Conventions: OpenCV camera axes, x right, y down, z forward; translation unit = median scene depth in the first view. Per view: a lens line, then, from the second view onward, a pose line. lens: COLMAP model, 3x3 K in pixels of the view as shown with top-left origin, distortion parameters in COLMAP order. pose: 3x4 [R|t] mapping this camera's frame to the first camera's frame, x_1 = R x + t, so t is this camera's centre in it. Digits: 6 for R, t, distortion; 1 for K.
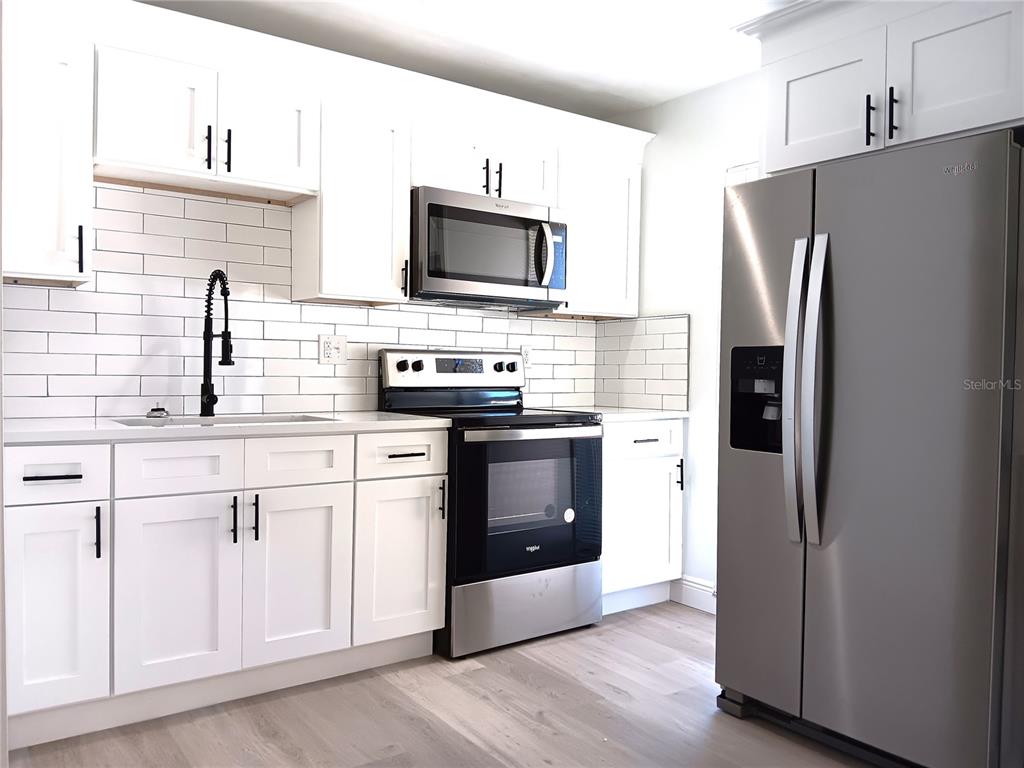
lens RADIAL K [[796.4, 0, 506.9], [0, 796.4, 380.8], [0, 0, 1]] dist [0.071515, -0.116295]
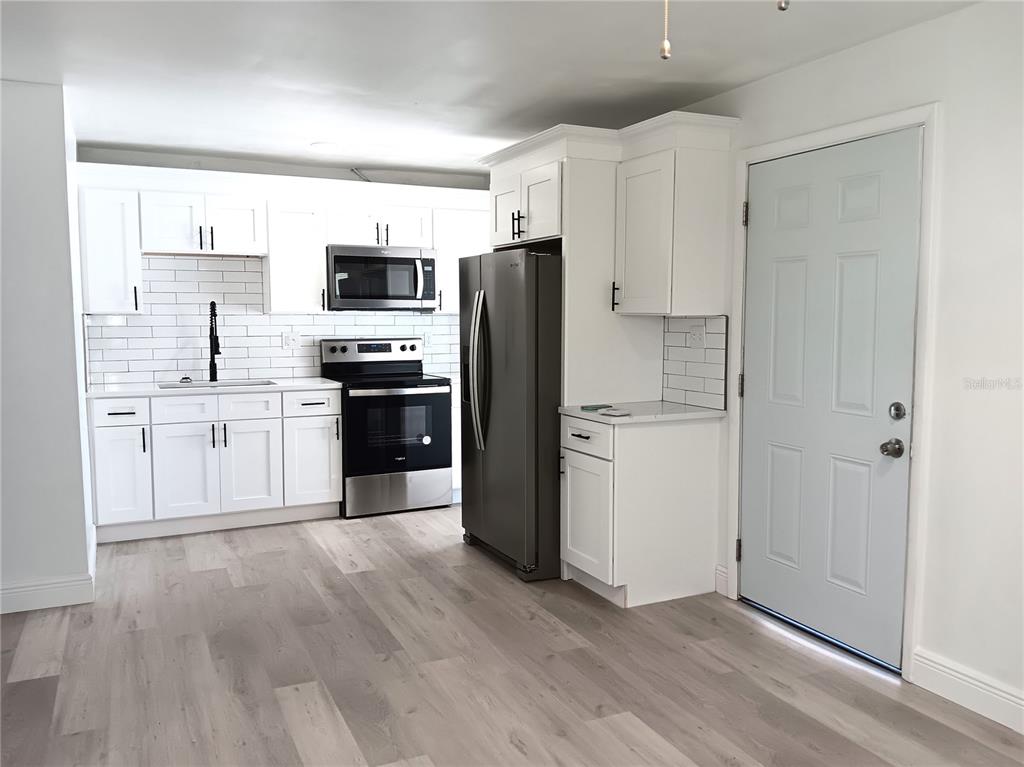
lens RADIAL K [[796.4, 0, 506.9], [0, 796.4, 380.3], [0, 0, 1]] dist [0.071515, -0.116295]
pose [[0.985160, 0.000043, -0.171641, 0.586243], [0.011307, 0.997812, 0.065146, -0.068405], [0.171268, -0.066120, 0.983003, -0.658902]]
